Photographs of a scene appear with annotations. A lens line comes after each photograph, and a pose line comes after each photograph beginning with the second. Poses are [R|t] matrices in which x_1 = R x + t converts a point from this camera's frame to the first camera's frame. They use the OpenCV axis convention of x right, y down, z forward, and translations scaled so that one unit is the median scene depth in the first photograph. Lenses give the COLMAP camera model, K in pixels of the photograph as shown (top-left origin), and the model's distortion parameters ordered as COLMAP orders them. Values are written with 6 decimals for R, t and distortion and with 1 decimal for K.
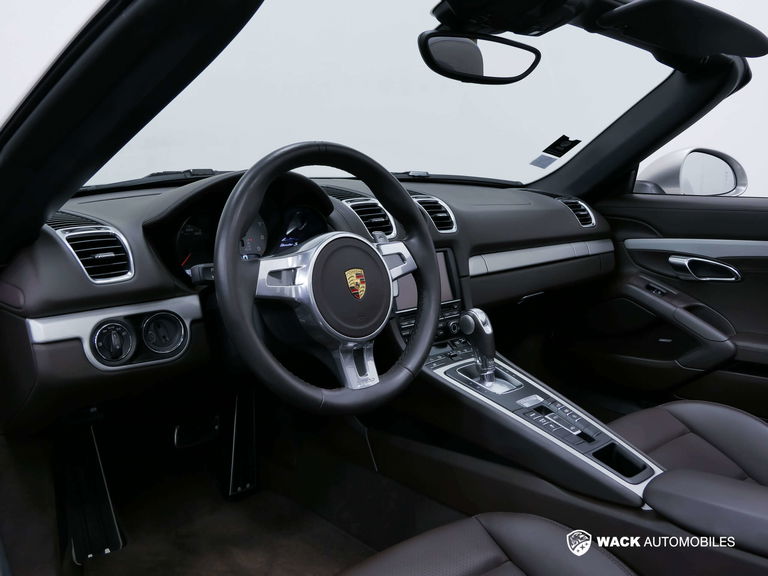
lens RADIAL K [[722.9, 0, 386.8], [0, 722.9, 292.0], [0, 0, 1]] dist [-0.019901, 0.000000]
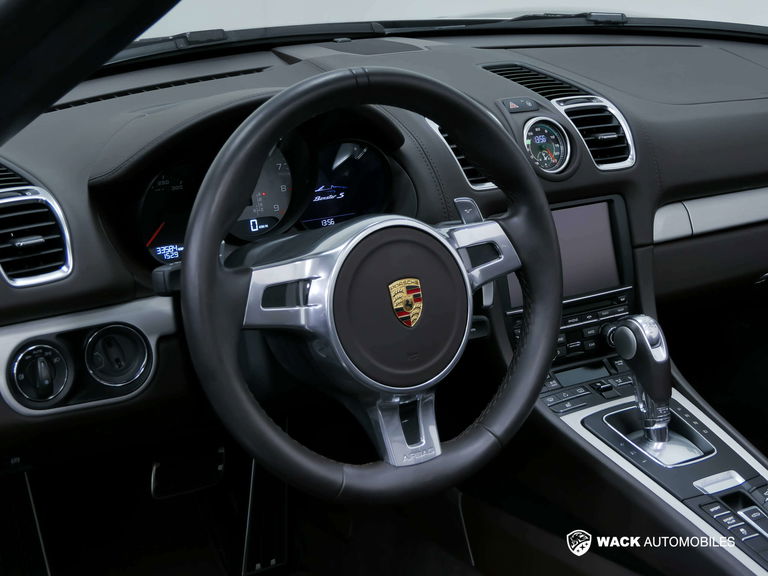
lens RADIAL K [[1507.1, 0, 385.0], [0, 1507.1, 285.7], [0, 0, 1]] dist [-0.078080, 0.000000]
pose [[0.983948, 0.053992, -0.170093, 0.125672], [-0.033730, 0.992220, 0.119840, -0.141850], [0.175240, -0.112179, 0.978114, -0.222116]]
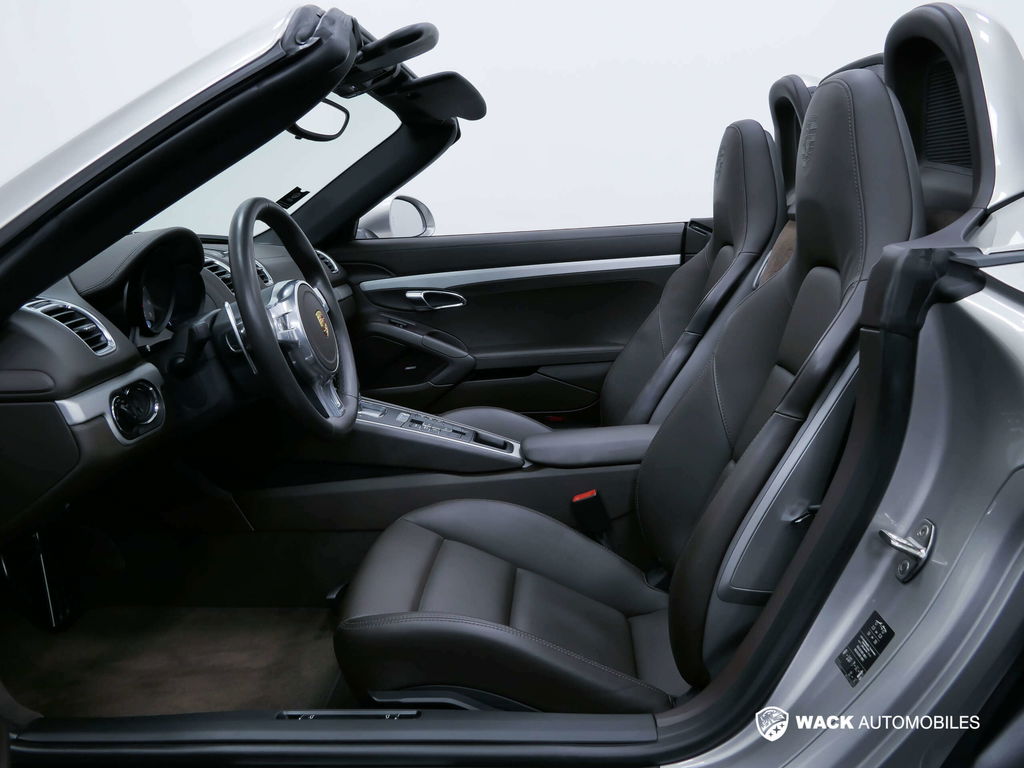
lens RADIAL K [[860.4, 0, 508.0], [0, 860.4, 391.2], [0, 0, 1]] dist [0.013309, -0.000705]
pose [[0.724413, -0.180930, 0.665199, -0.574757], [0.166781, 0.982276, 0.085546, 0.019433], [-0.668887, 0.048972, 0.741749, -0.137934]]
